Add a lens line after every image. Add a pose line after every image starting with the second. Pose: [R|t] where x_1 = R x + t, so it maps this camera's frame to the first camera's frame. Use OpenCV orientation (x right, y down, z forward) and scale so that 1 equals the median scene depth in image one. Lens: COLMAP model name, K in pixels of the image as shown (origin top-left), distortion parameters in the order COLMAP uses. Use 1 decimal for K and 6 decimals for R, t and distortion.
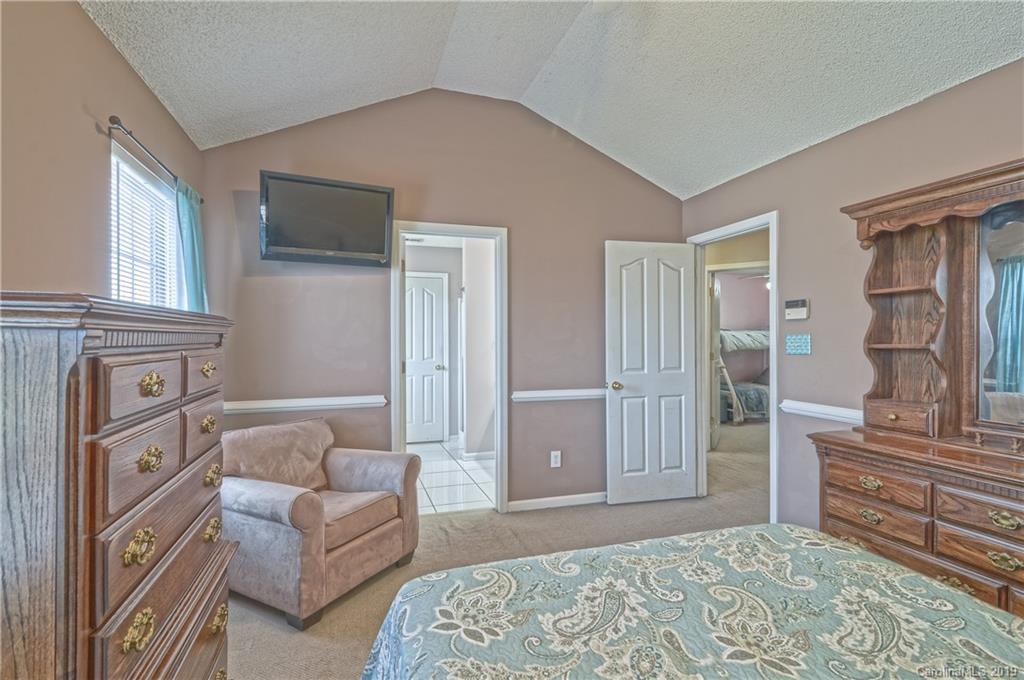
lens RADIAL K [[490.1, 0, 511.5], [0, 490.1, 341.7], [0, 0, 1]] dist [0.012171, -0.008117]
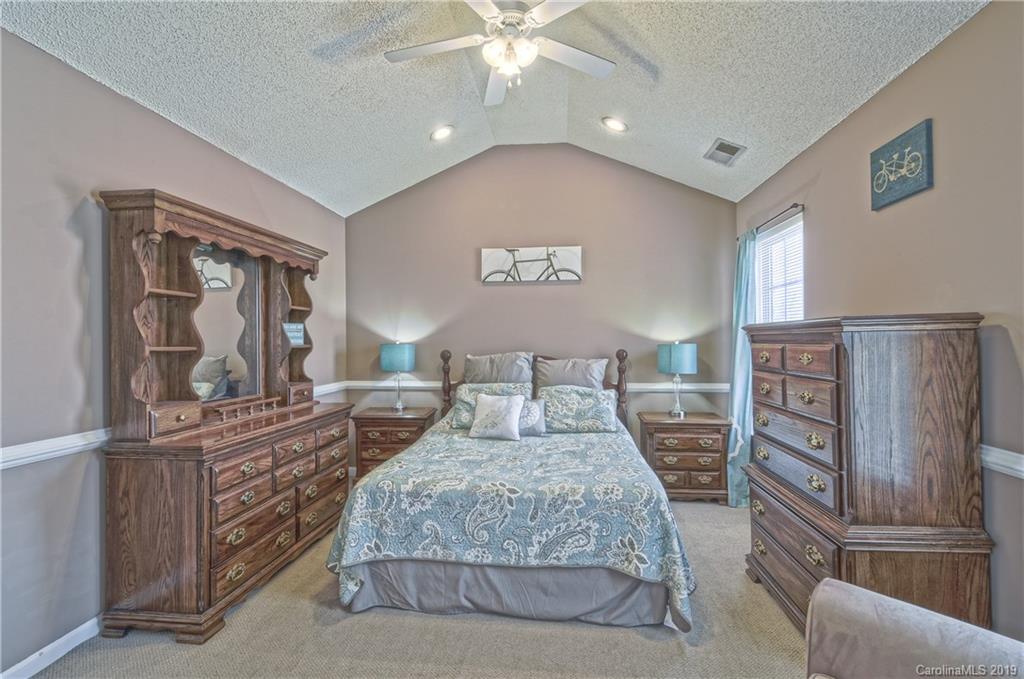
lens RADIAL K [[490.1, 0, 506.3], [0, 490.1, 338.5], [0, 0, 1]] dist [0.012171, -0.008117]
pose [[-0.909799, 0.011117, 0.414900, -0.269115], [0.012213, 0.999925, -0.000011, -0.003248], [-0.414869, 0.005057, -0.909867, 1.697395]]
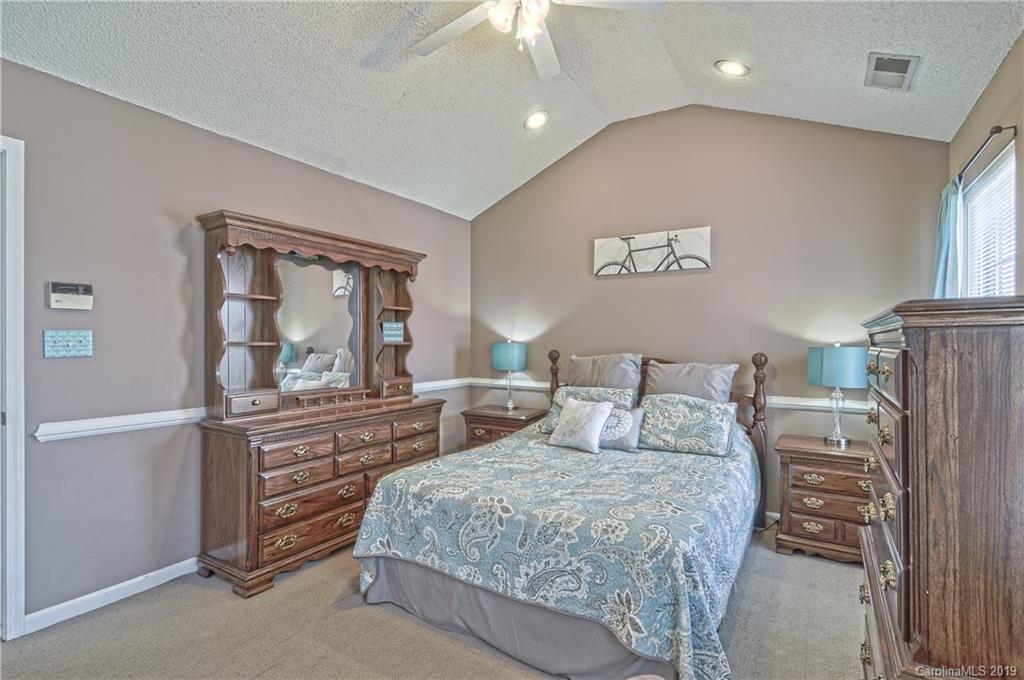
lens RADIAL K [[490.1, 0, 506.8], [0, 490.1, 340.8], [0, 0, 1]] dist [0.012171, -0.008117]
pose [[-0.637006, 0.001151, 0.770858, -0.553143], [0.003447, 0.999993, 0.001355, 0.003339], [-0.770851, 0.003520, -0.637006, 1.331283]]
